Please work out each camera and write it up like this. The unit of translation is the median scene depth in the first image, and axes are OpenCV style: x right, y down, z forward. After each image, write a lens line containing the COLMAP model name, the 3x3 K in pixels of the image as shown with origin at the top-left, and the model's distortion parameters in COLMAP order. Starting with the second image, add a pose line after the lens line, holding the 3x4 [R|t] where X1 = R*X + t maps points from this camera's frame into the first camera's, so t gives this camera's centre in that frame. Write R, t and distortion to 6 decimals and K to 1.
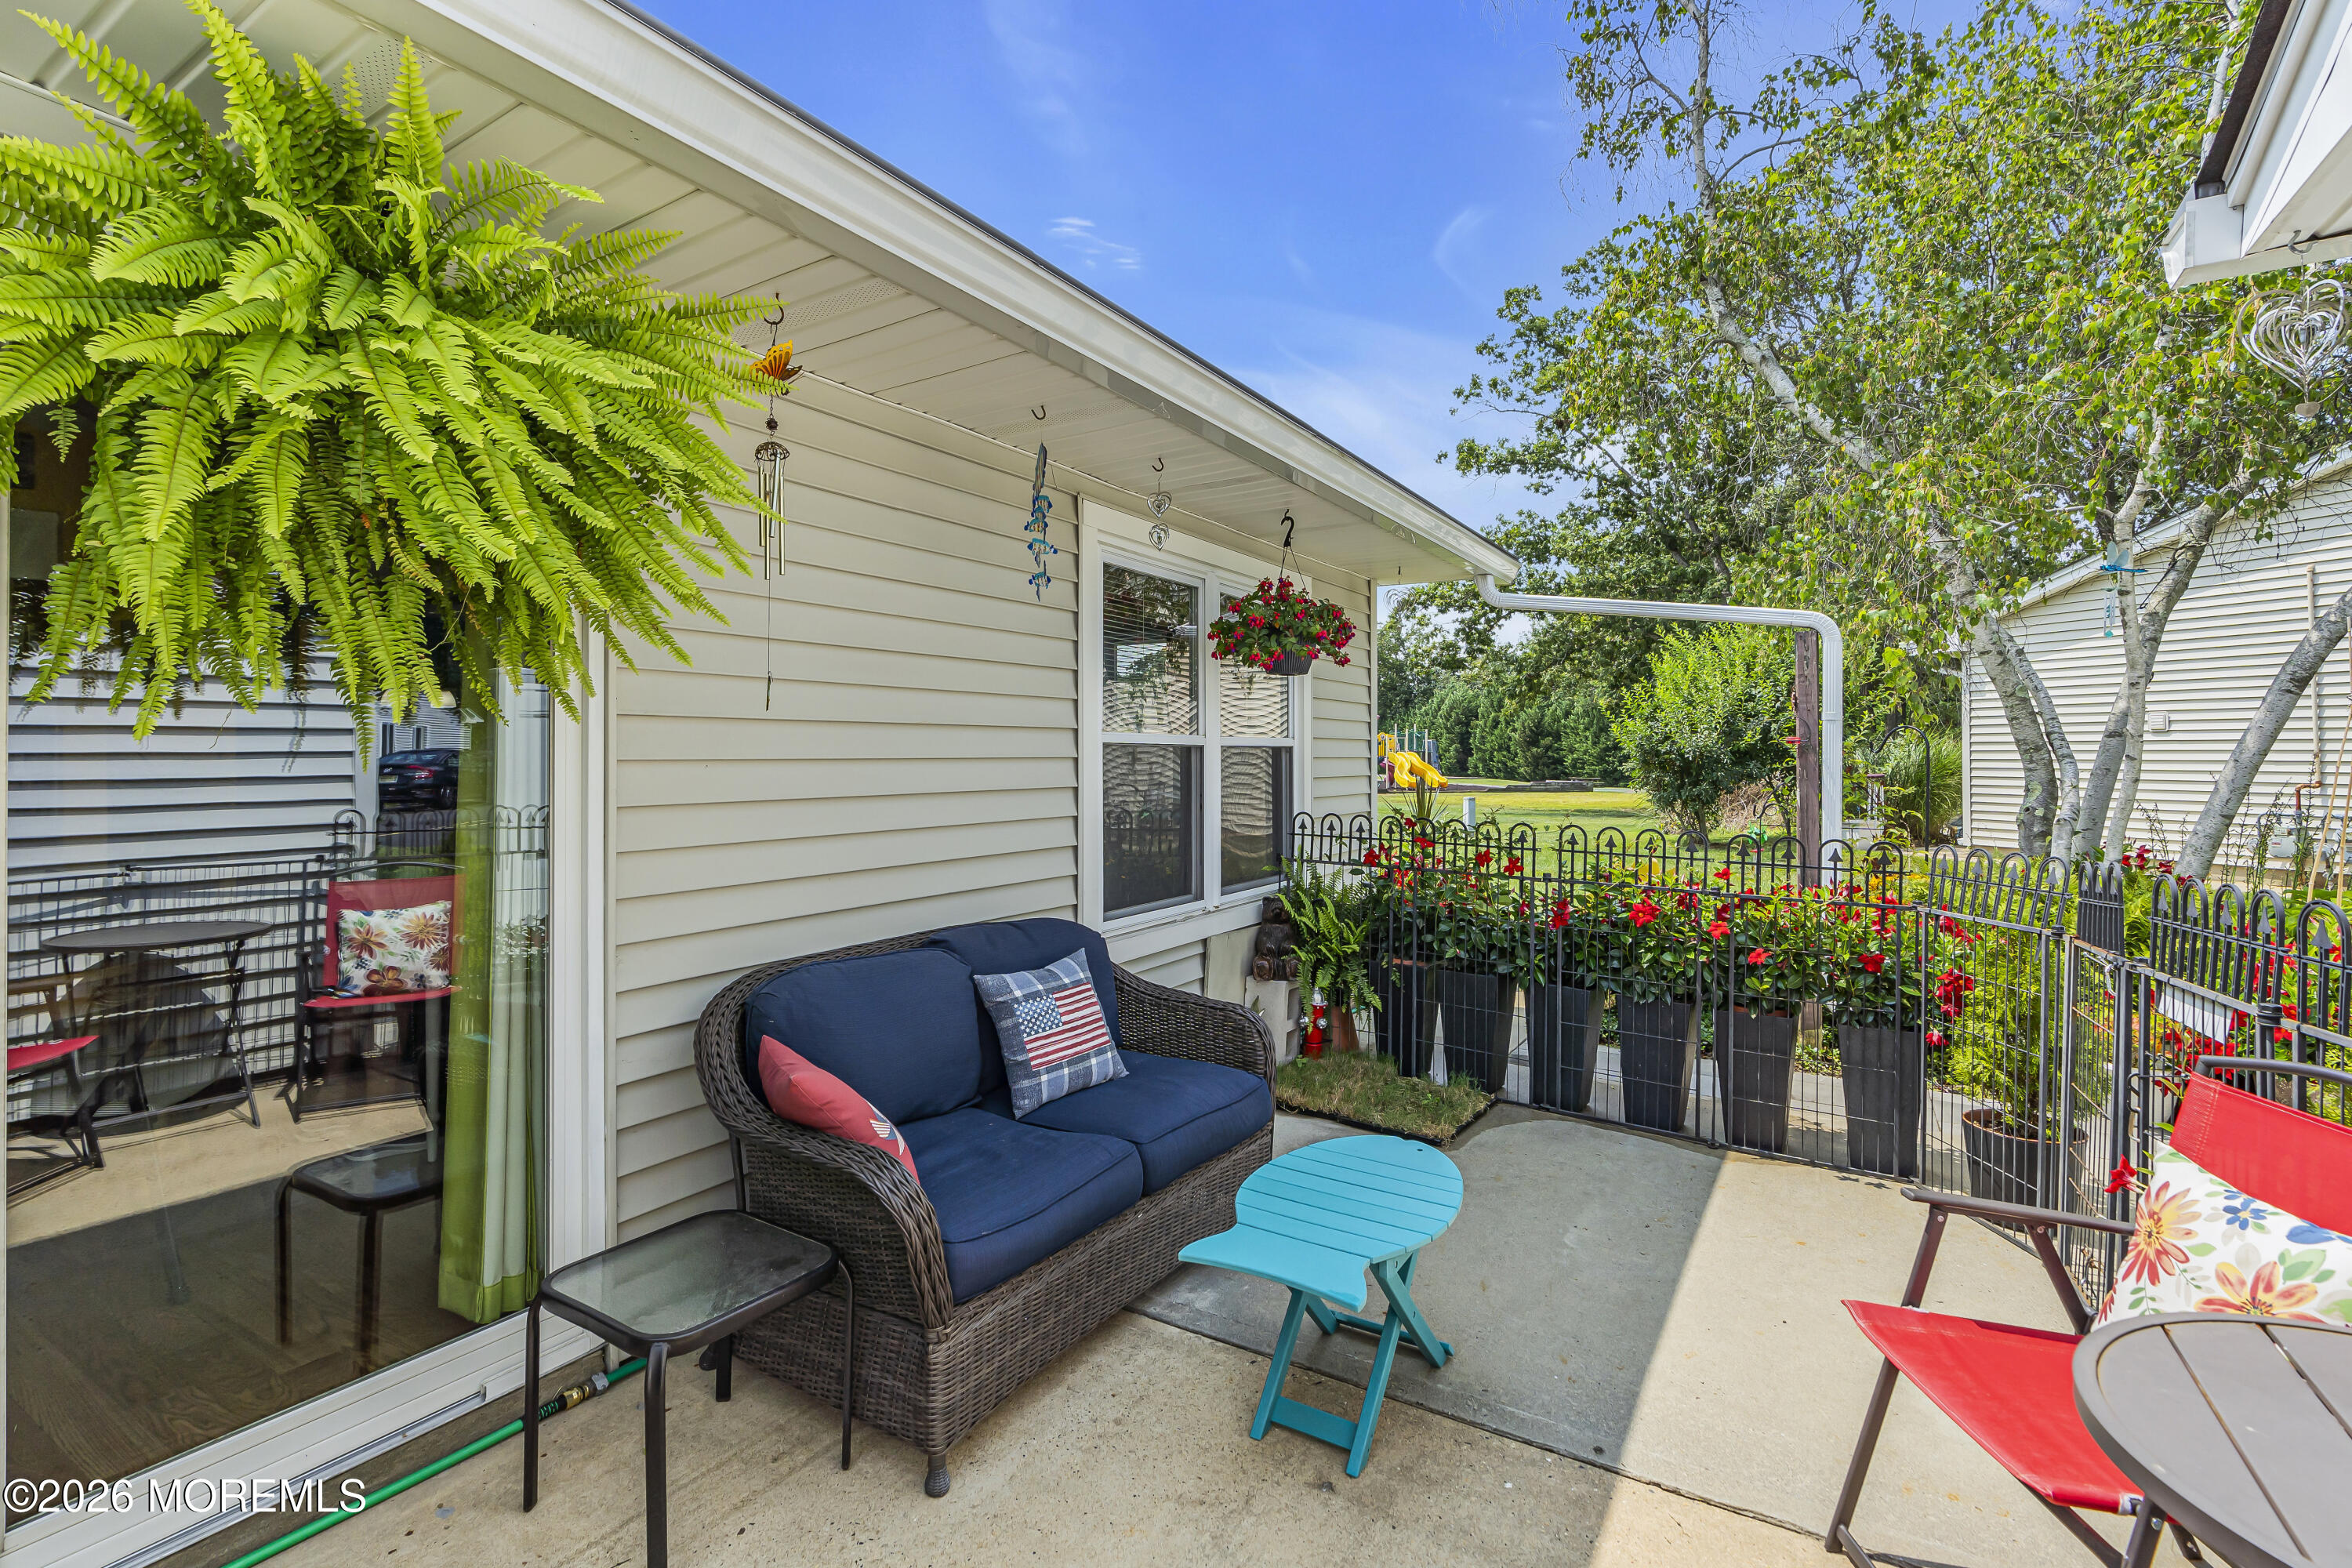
lens RADIAL K [[1079.7, 0, 1179.1], [0, 1079.7, 779.5], [0, 0, 1]] dist [0.000880, -0.000219]
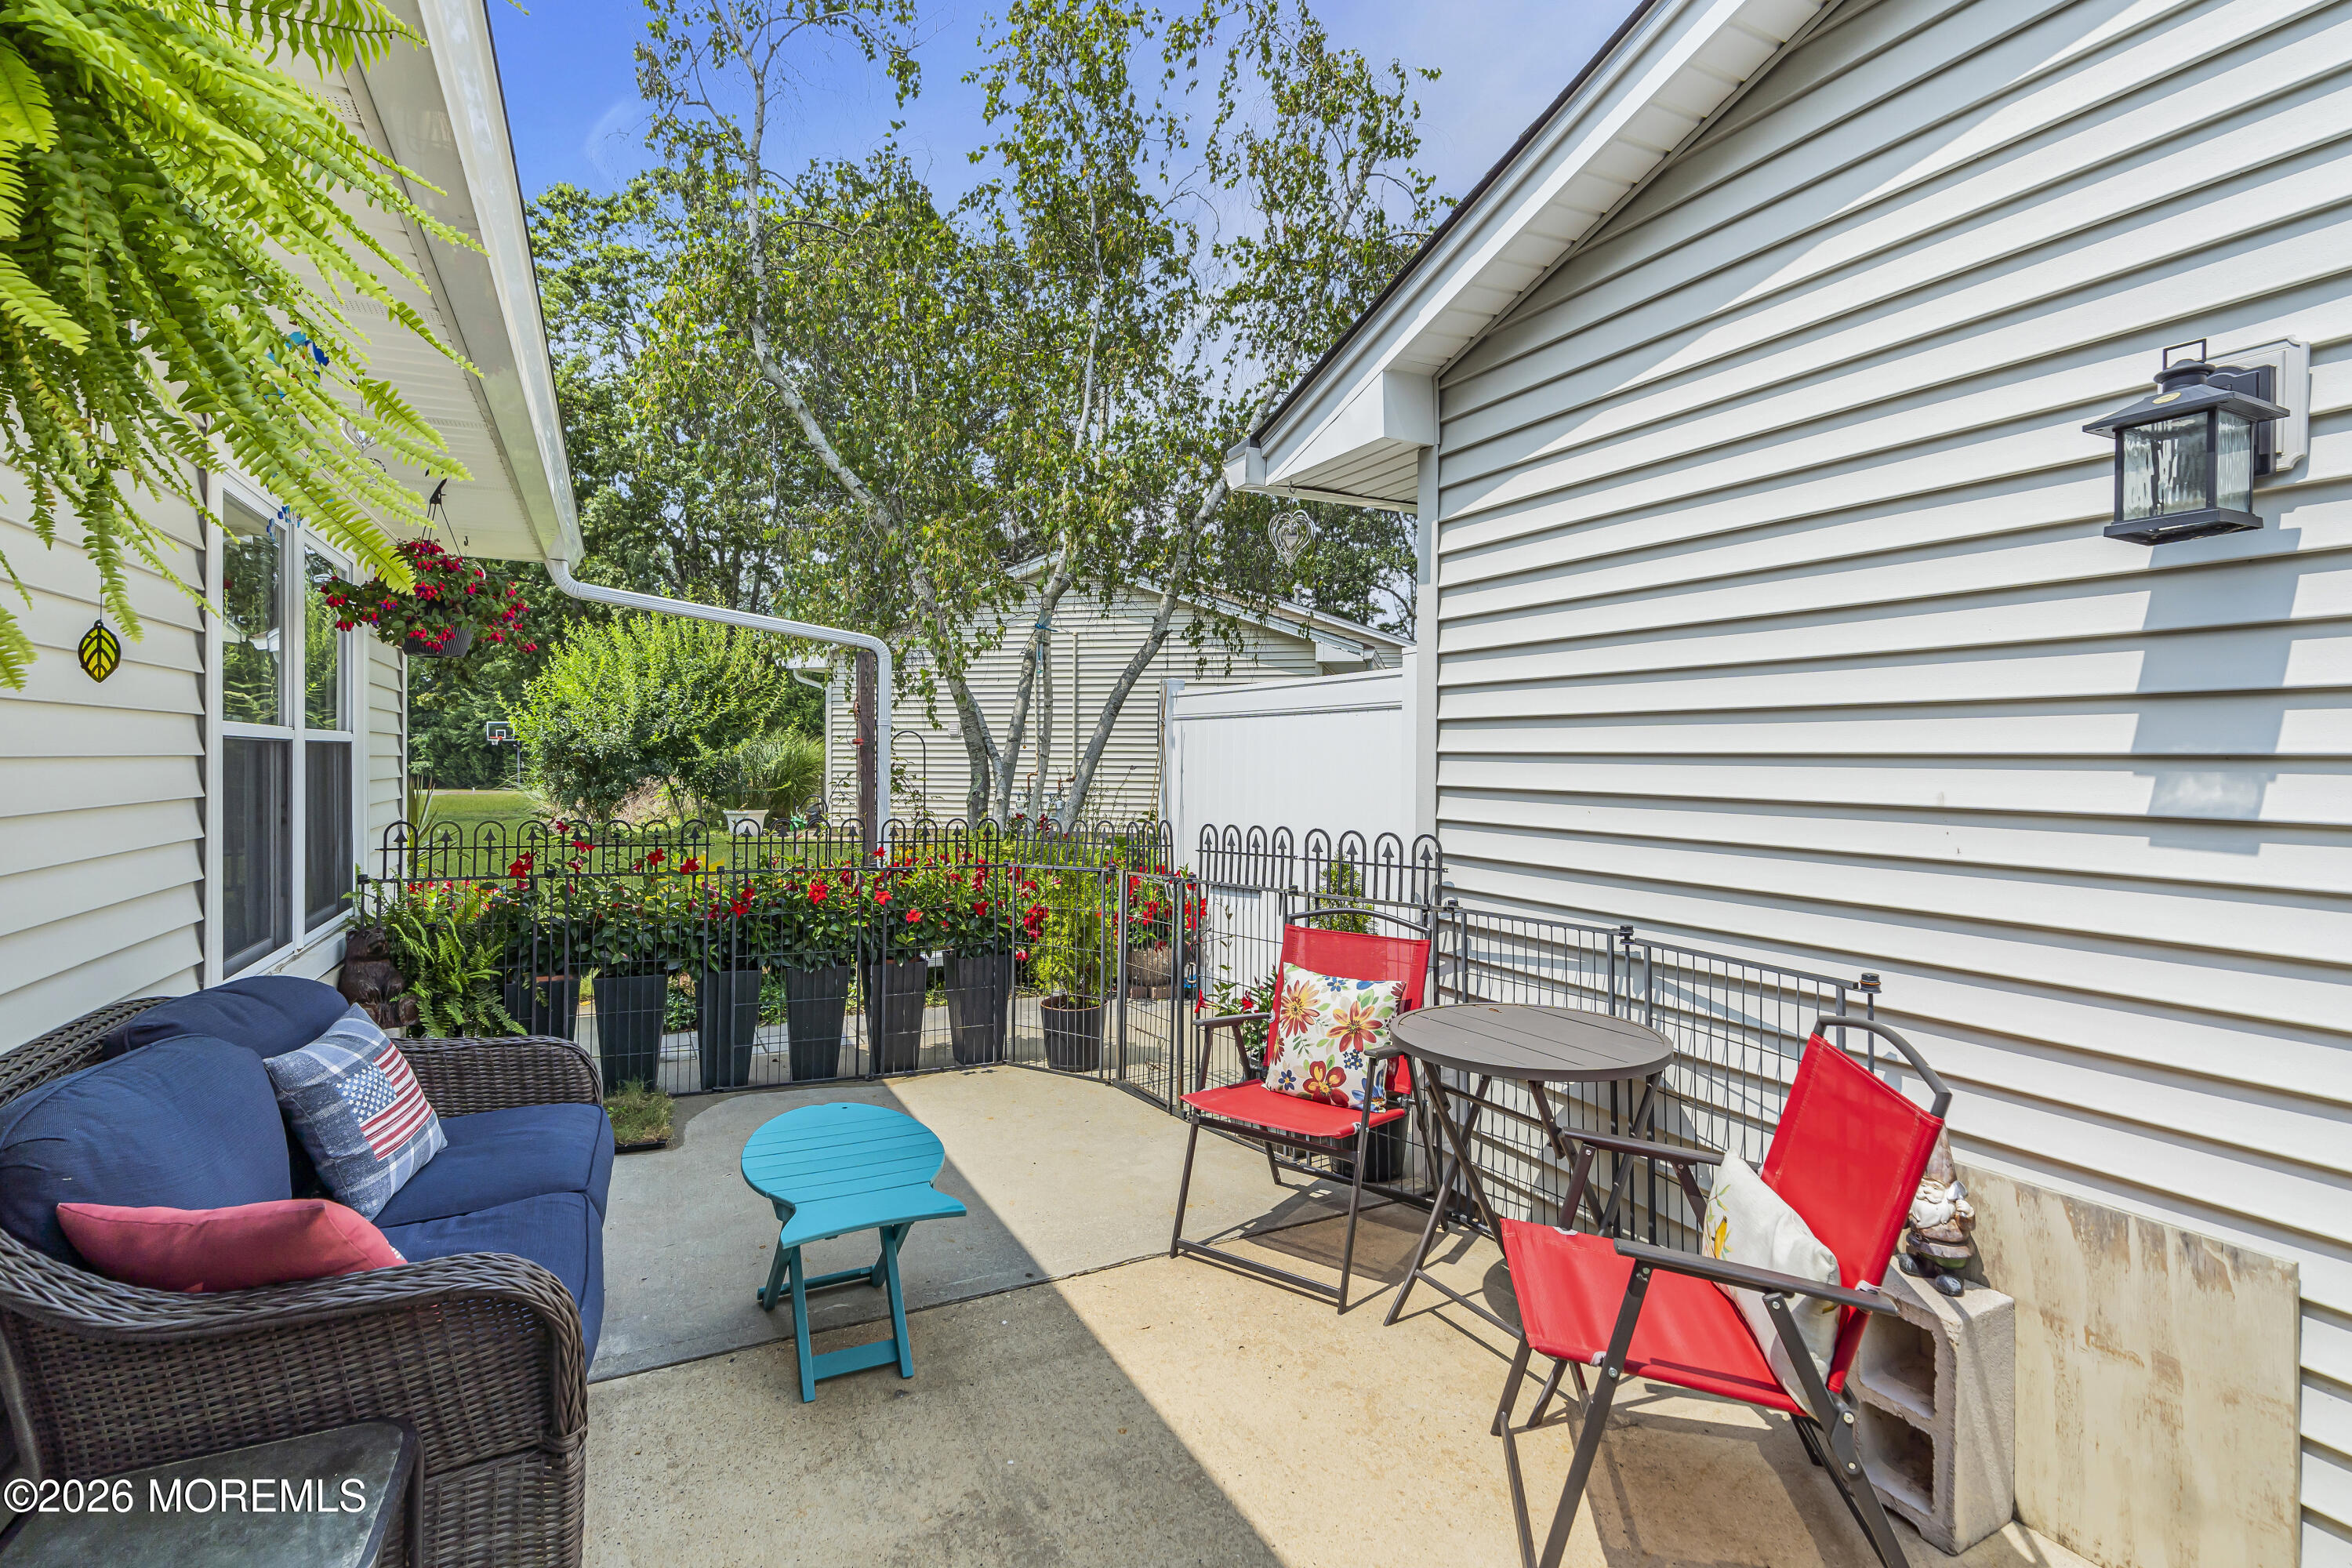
lens RADIAL K [[1074.9, 0, 1179.6], [0, 1074.9, 795.6], [0, 0, 1]] dist [-0.001008, 0.000604]
pose [[0.524044, -0.028841, 0.851203, -0.344128], [0.014539, 0.999584, 0.024917, -0.001780], [-0.851567, -0.000682, 0.524245, 0.078515]]
